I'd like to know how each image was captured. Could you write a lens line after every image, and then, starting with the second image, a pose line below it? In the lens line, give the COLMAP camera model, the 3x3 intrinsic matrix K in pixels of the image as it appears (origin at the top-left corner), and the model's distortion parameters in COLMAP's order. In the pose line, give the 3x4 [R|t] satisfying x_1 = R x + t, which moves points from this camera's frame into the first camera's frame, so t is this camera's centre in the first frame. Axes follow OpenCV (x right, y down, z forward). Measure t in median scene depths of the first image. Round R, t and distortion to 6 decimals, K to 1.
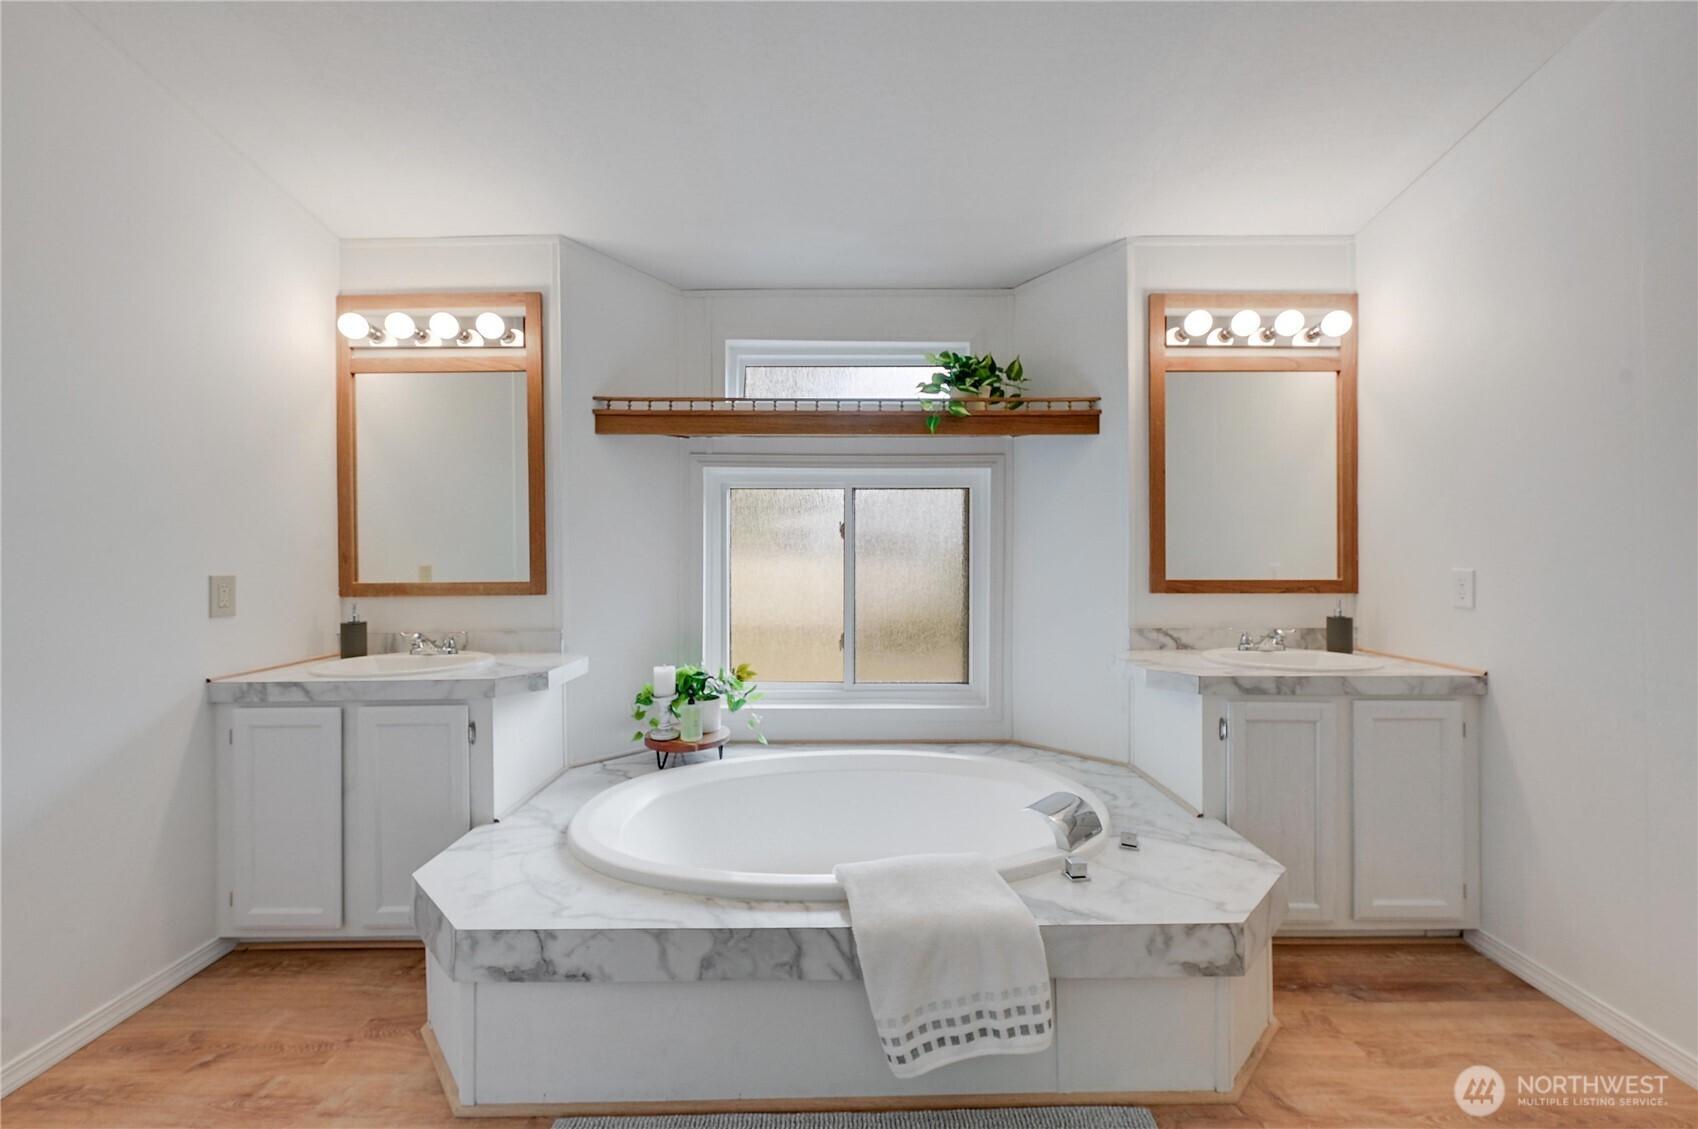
lens RADIAL K [[680.2, 0, 855.3], [0, 680.2, 556.3], [0, 0, 1]] dist [-0.000631, 0.000441]
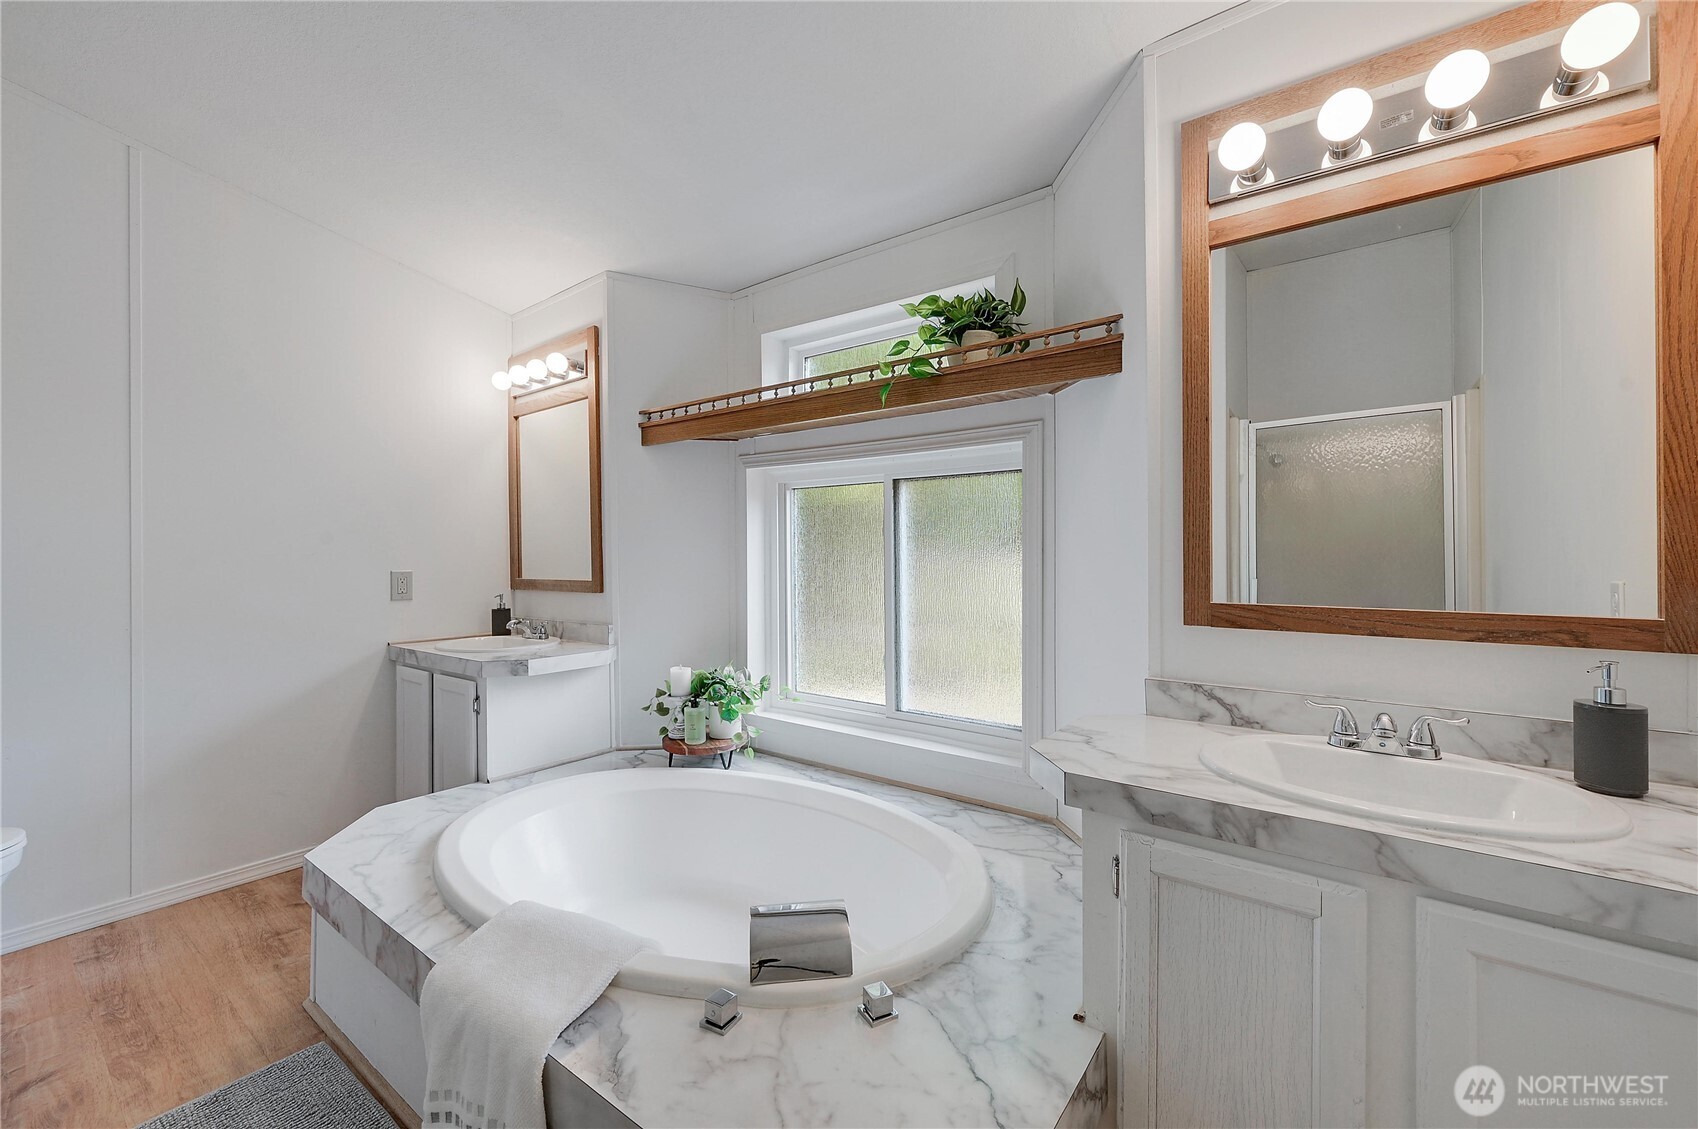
lens RADIAL K [[688.2, 0, 848.6], [0, 688.2, 557.4], [0, 0, 1]] dist [-0.000787, 0.000179]
pose [[0.798435, 0.002588, -0.602076, 0.563999], [-0.004343, 0.999989, -0.001461, -0.002621], [0.602066, 0.003782, 0.798437, 0.340247]]
